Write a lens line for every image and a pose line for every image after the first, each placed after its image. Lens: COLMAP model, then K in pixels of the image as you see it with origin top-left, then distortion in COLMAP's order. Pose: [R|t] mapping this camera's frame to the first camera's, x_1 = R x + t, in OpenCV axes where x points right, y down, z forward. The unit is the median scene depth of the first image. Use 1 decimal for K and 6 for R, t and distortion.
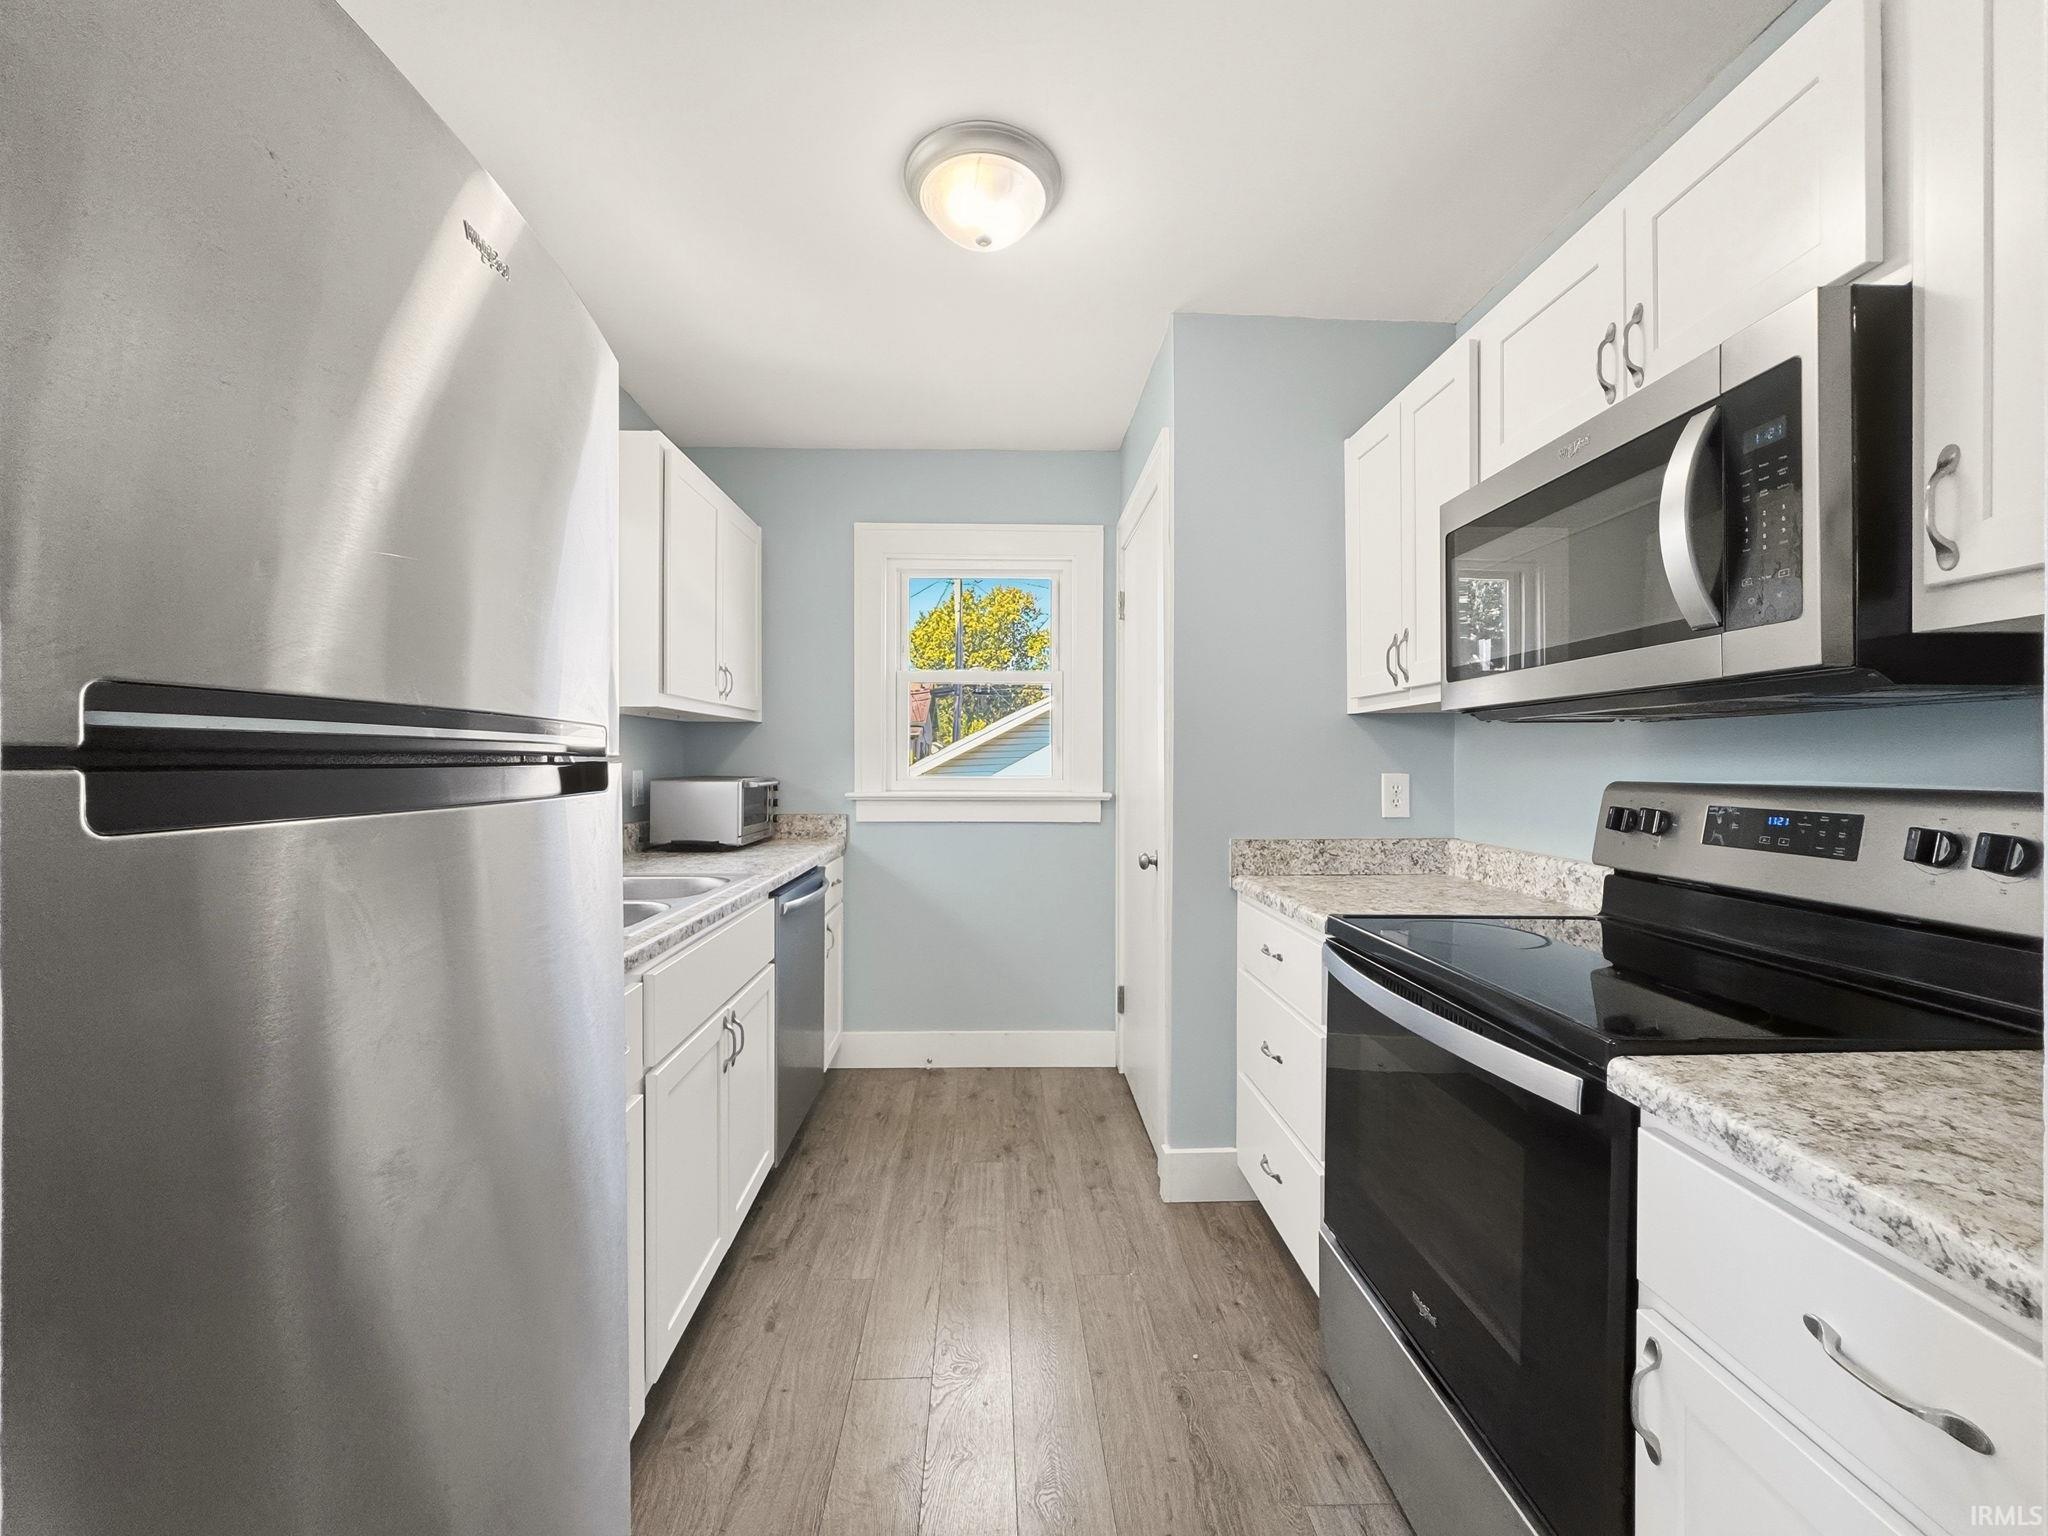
lens RADIAL K [[836.7, 0, 1025.7], [0, 836.7, 767.1], [0, 0, 1]] dist [-0.002887, -0.000249]
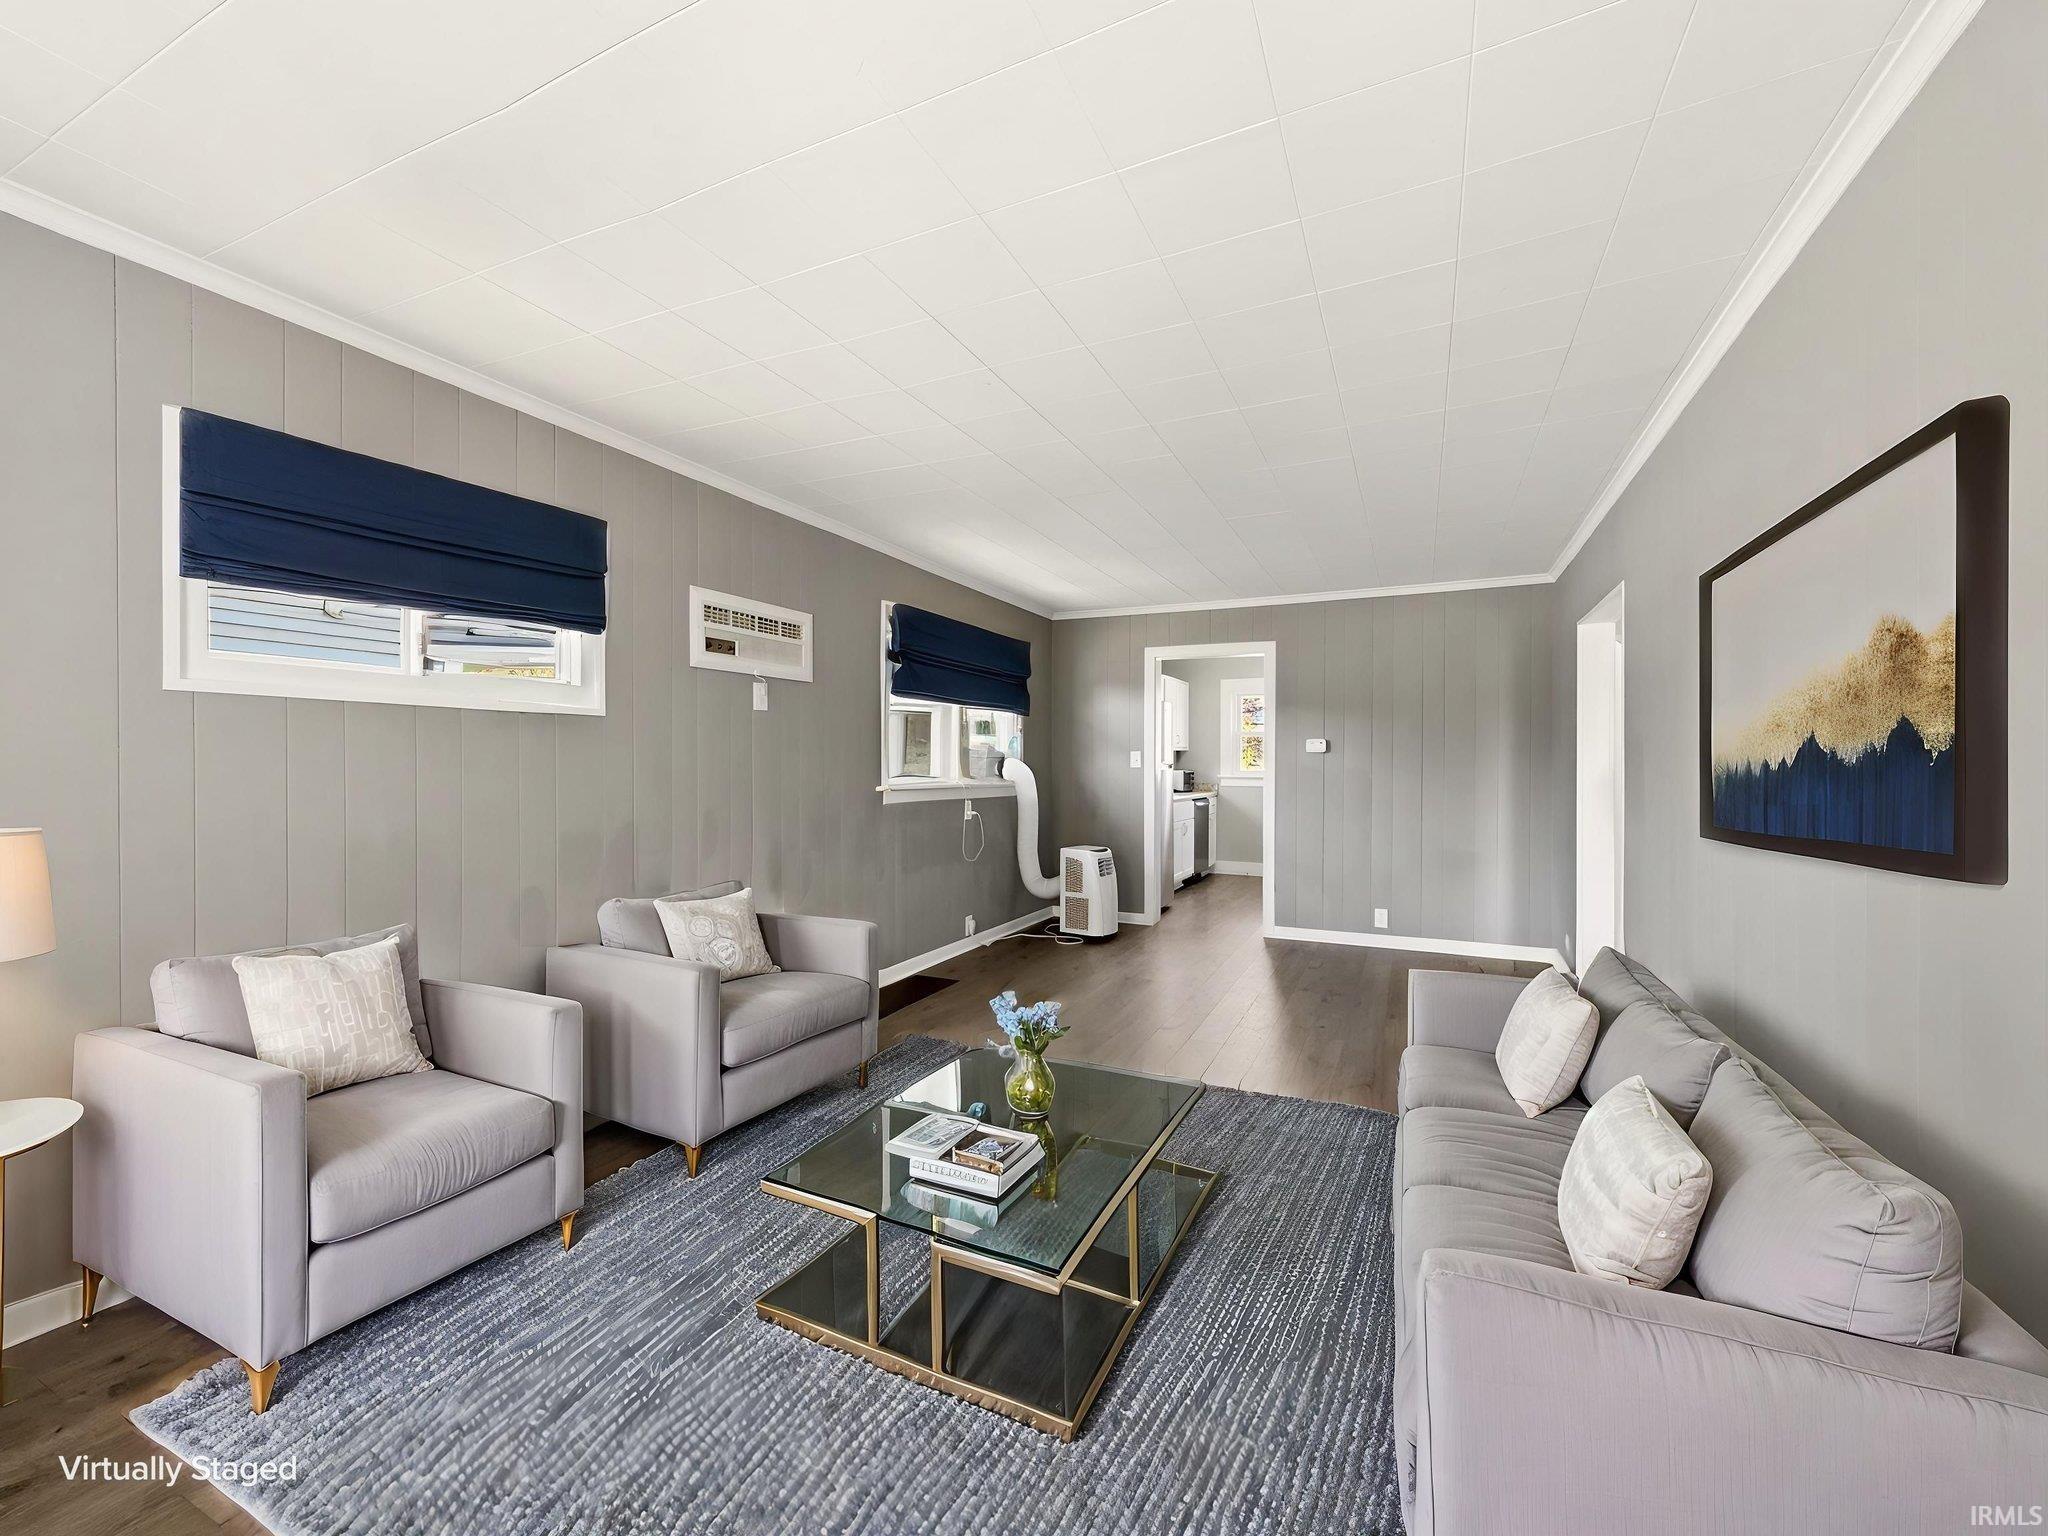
lens RADIAL K [[836.7, 0, 1024.2], [0, 836.7, 763.8], [0, 0, 1]] dist [-0.002887, -0.000249]
pose [[0.893010, 0.001220, -0.450035, 0.538038], [-0.000876, 0.999999, 0.000974, -0.013218], [0.450035, -0.000476, 0.893011, -2.056634]]
